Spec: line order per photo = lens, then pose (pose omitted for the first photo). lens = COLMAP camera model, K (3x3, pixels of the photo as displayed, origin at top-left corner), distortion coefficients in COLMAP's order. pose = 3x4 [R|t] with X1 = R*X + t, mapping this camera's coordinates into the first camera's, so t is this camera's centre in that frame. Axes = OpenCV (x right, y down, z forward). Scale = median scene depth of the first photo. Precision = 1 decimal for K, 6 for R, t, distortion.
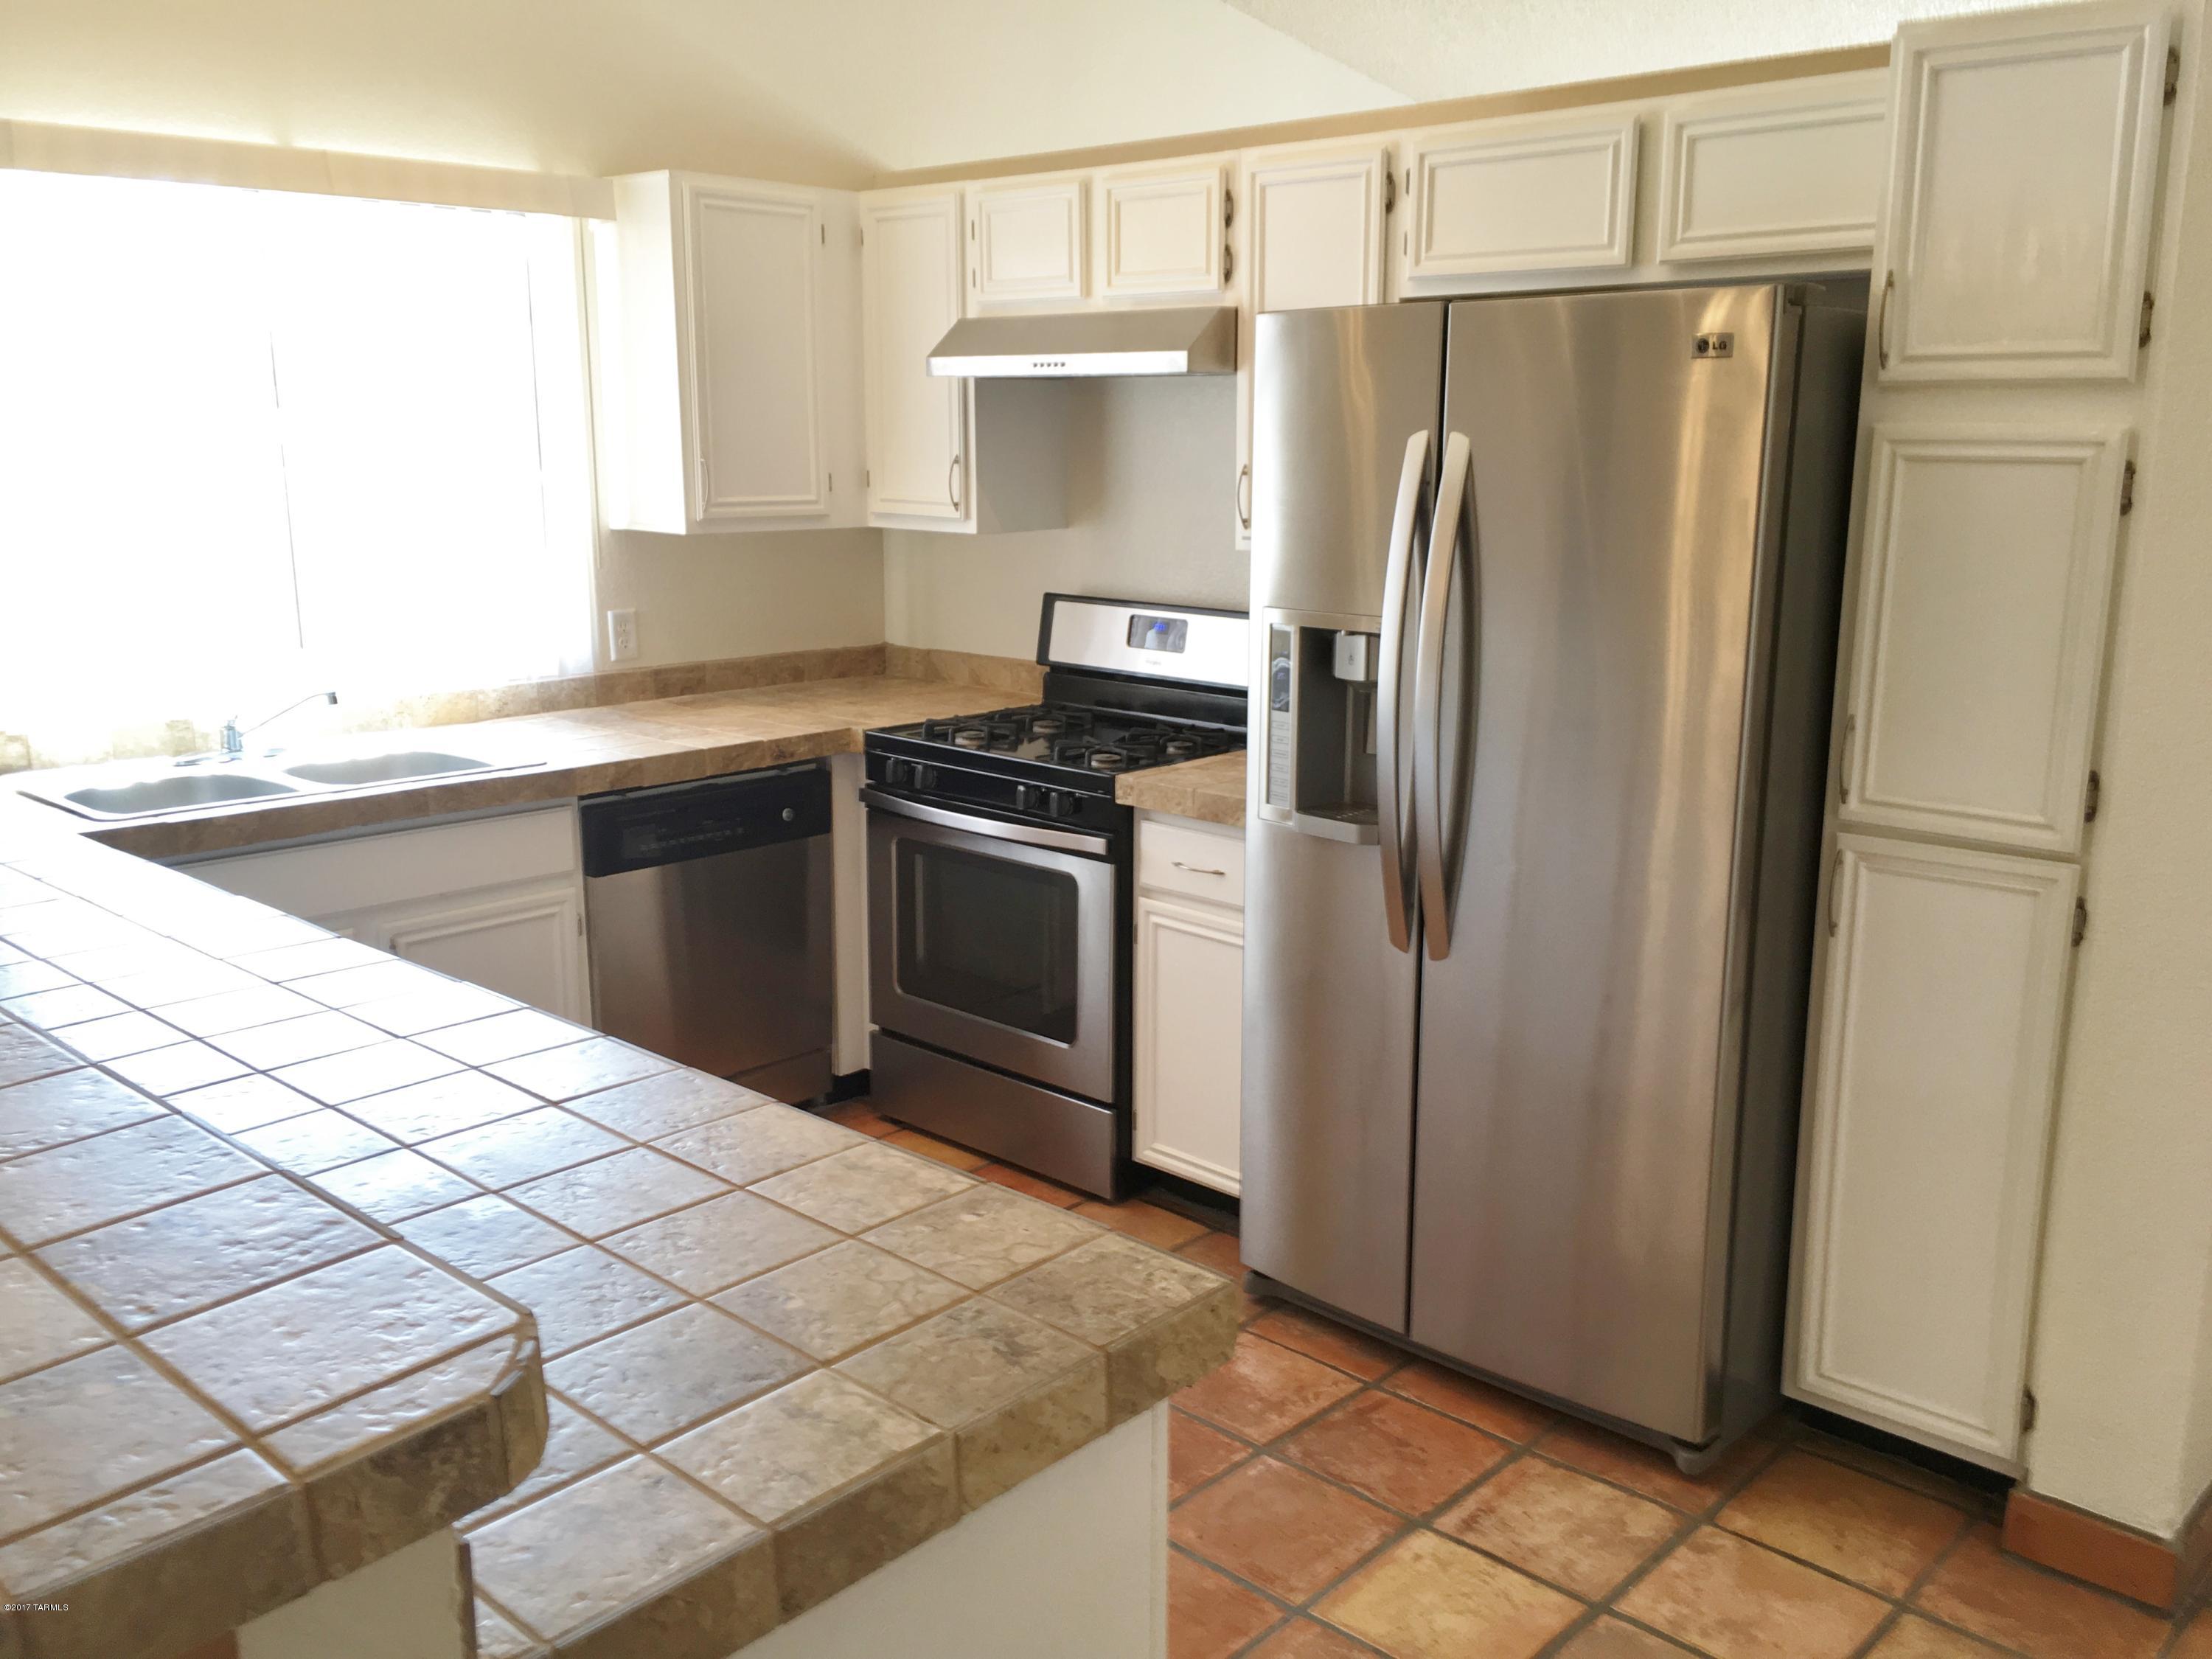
lens RADIAL K [[1889.6, 0, 1122.1], [0, 1889.6, 822.1], [0, 0, 1]] dist [0.063270, -0.075747]
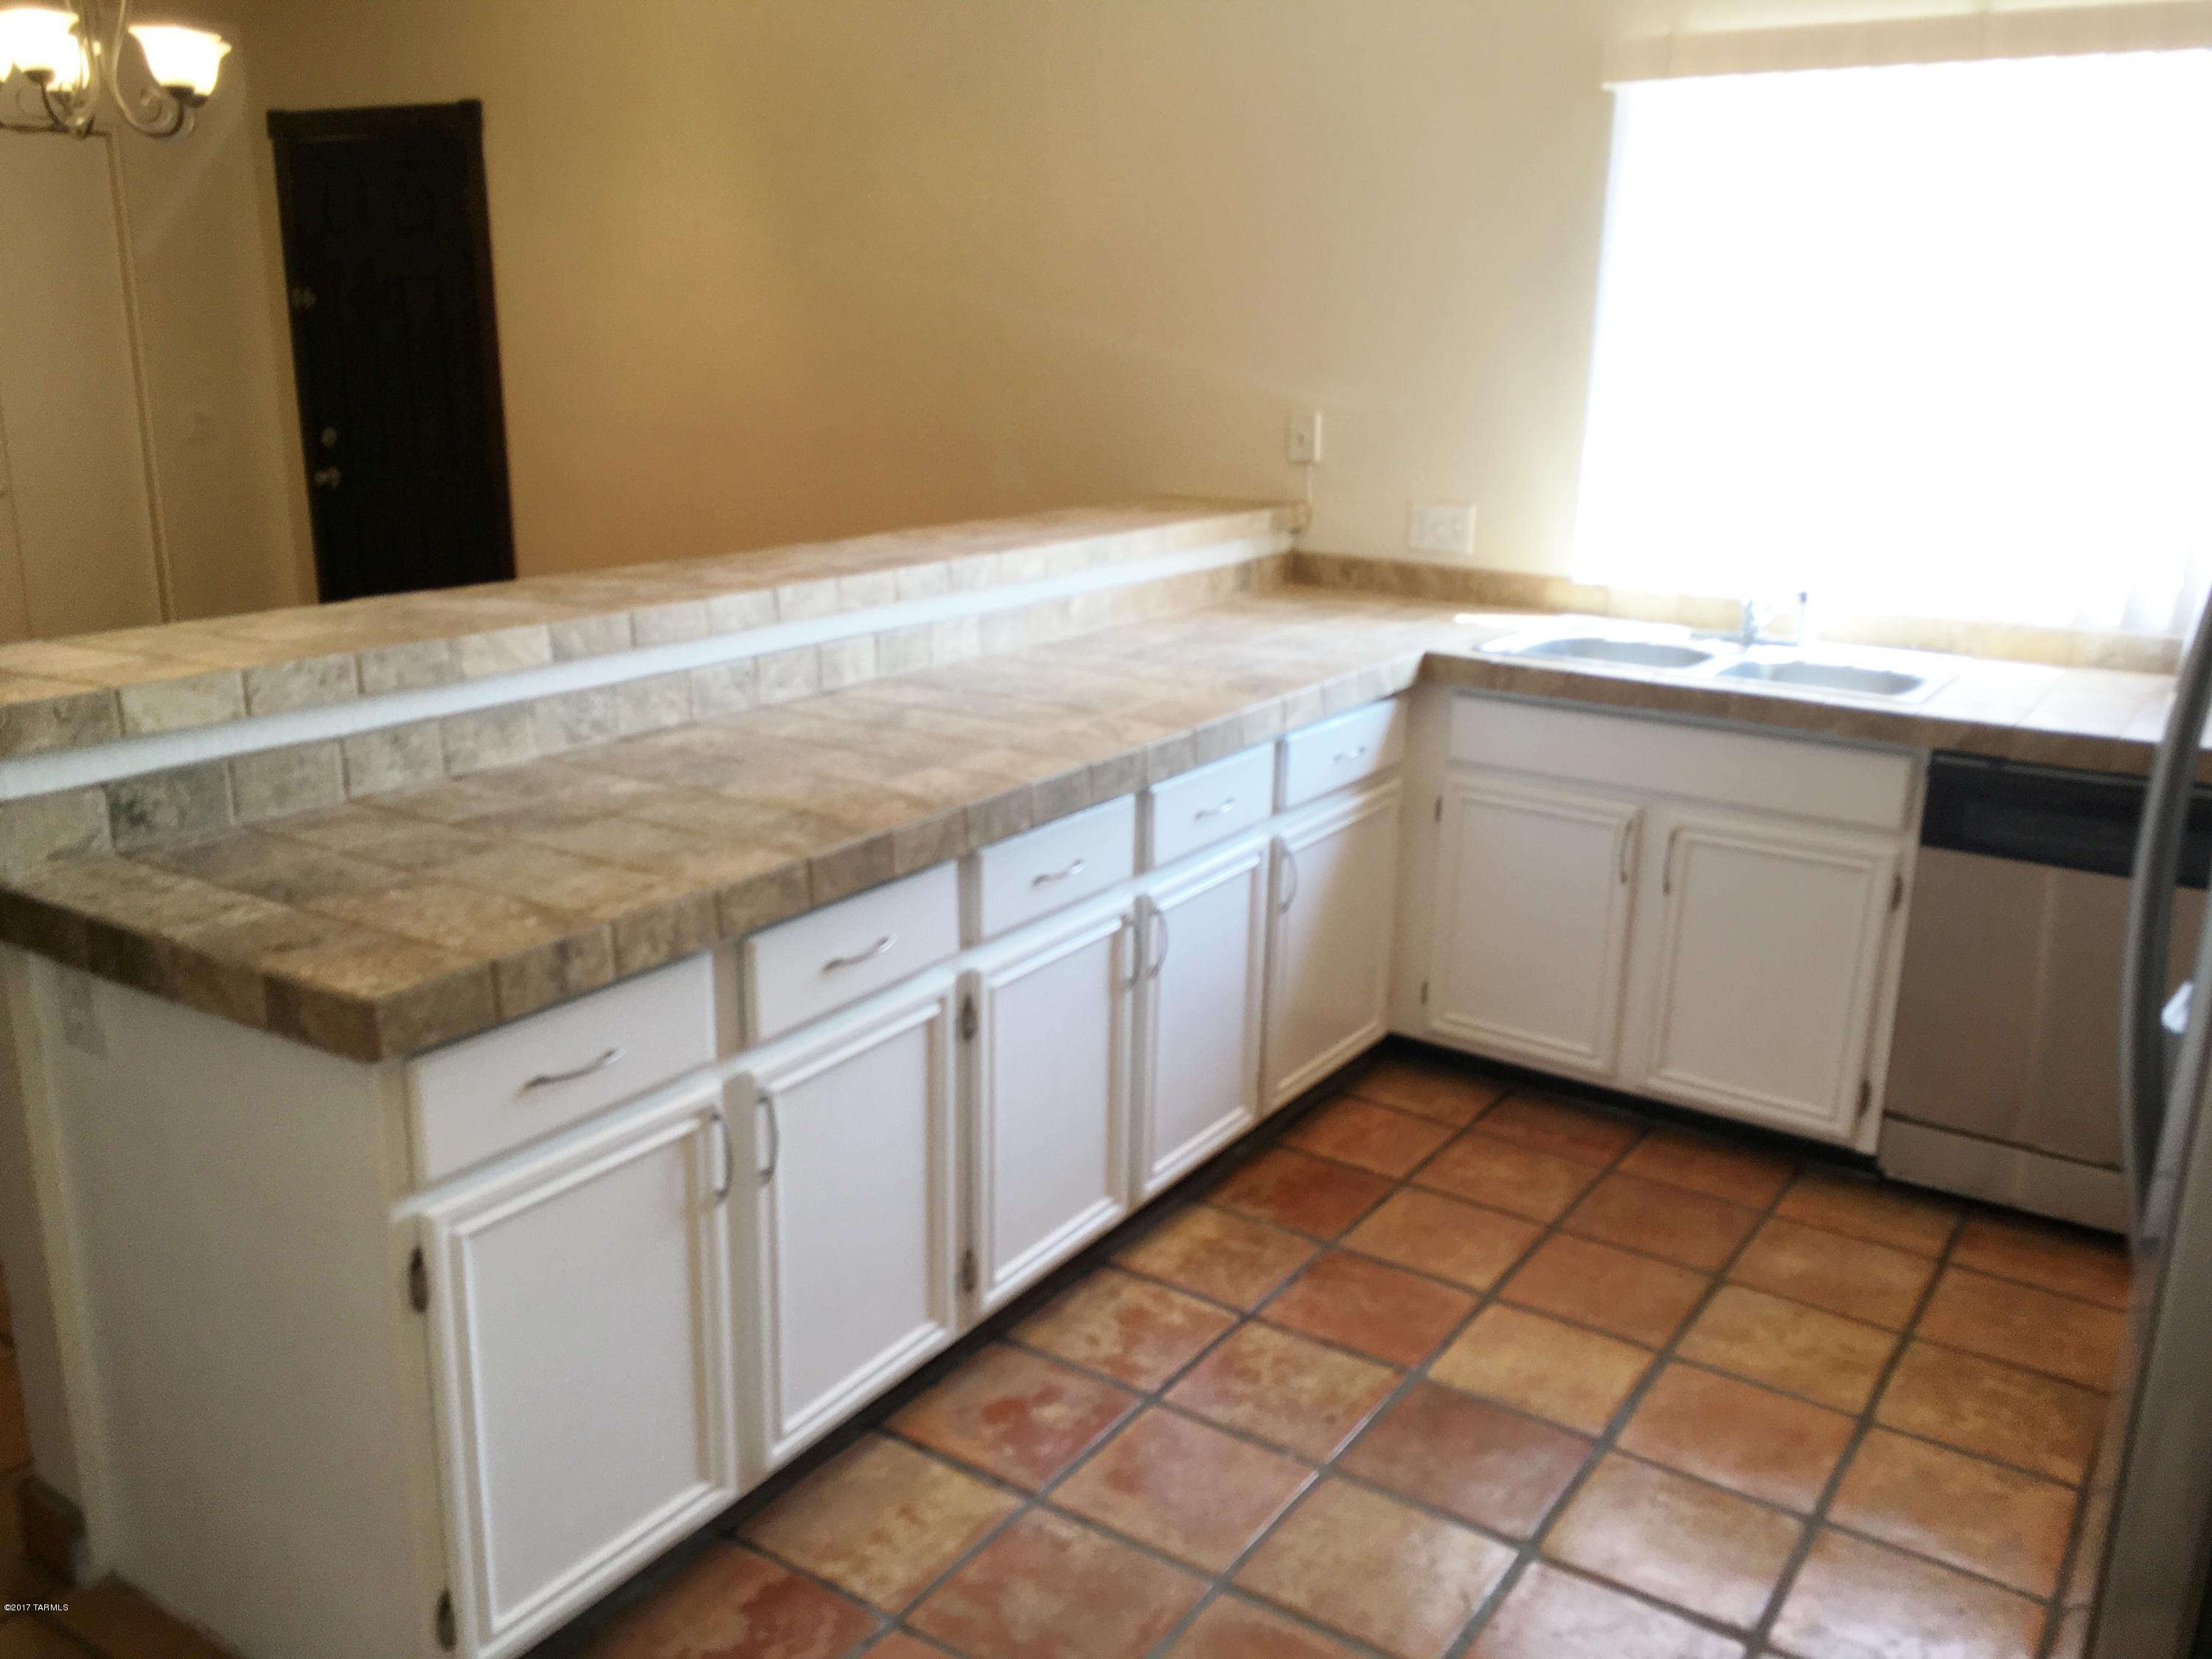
lens RADIAL K [[1889.6, 0, 1128.5], [0, 1889.6, 832.4], [0, 0, 1]] dist [0.063270, -0.075747]
pose [[0.150467, 0.255136, -0.955126, 0.445130], [-0.220886, 0.950378, 0.219070, -0.078467], [0.963623, 0.178011, 0.199356, 0.438307]]
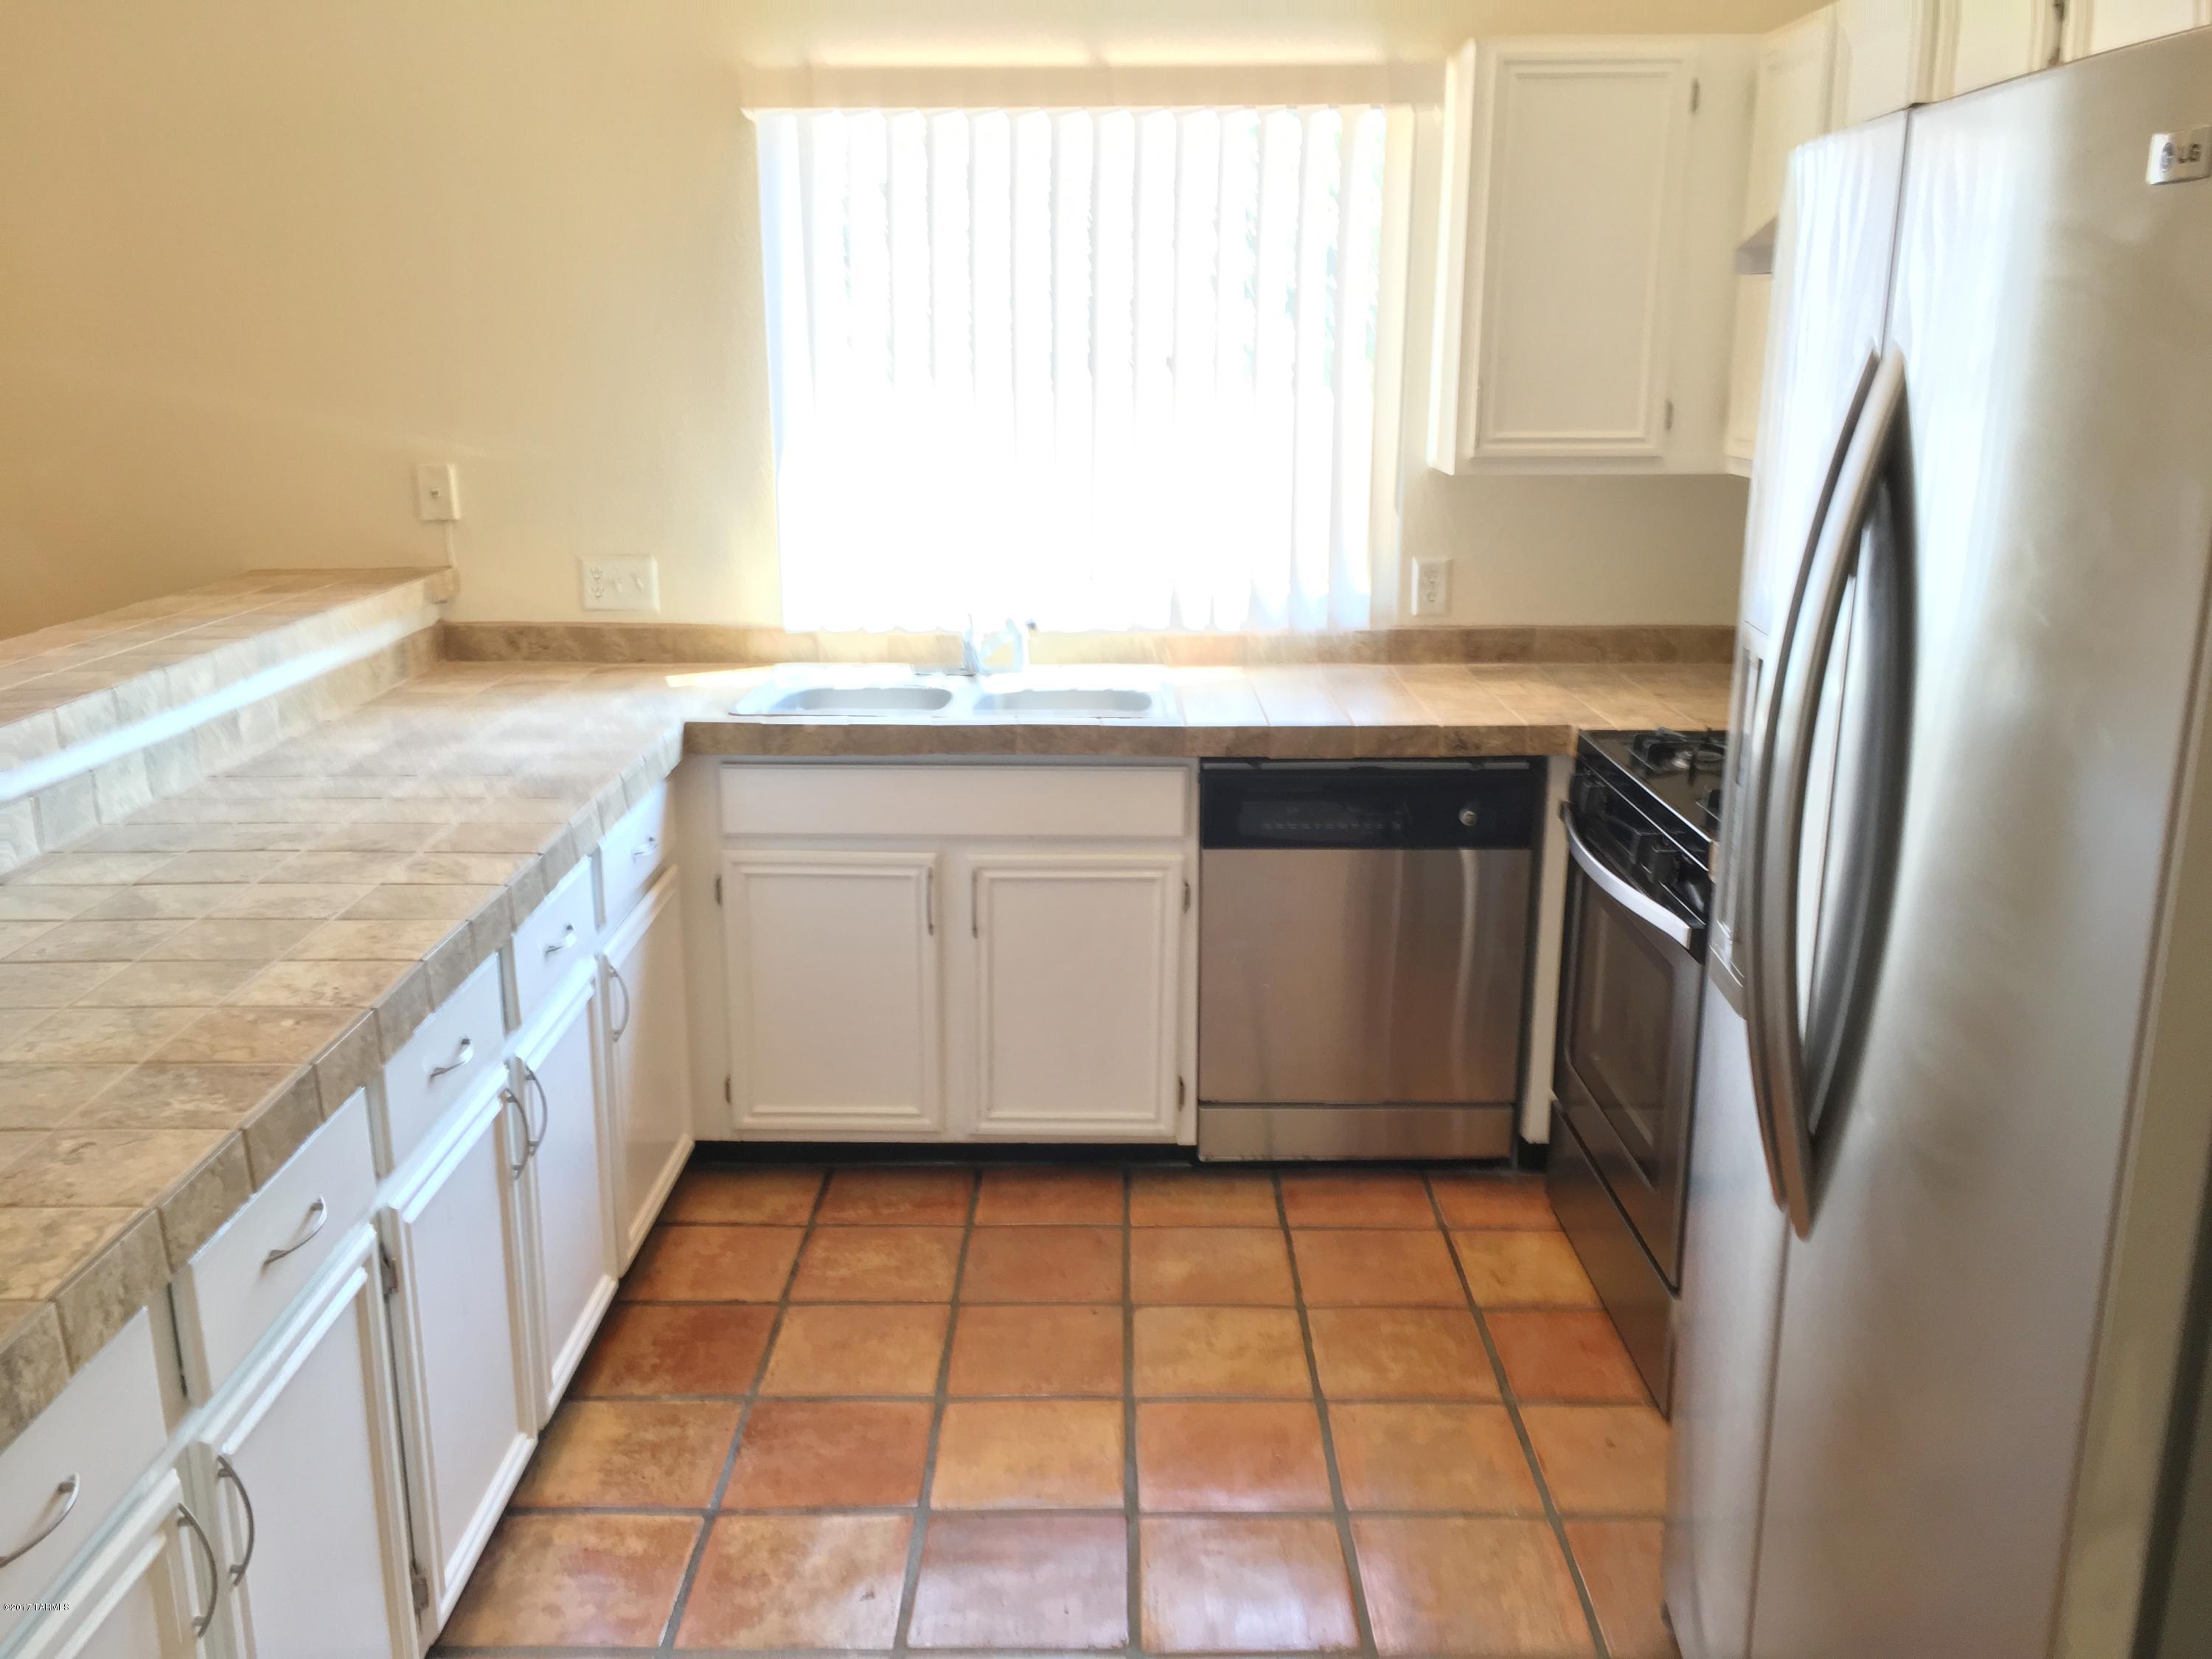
lens RADIAL K [[1889.6, 0, 1114.7], [0, 1889.6, 827.7], [0, 0, 1]] dist [0.063270, -0.075747]
pose [[0.681173, 0.173029, -0.711382, 0.305659], [-0.145879, 0.984264, 0.099718, -0.058957], [0.717442, 0.035851, 0.695695, 0.307332]]
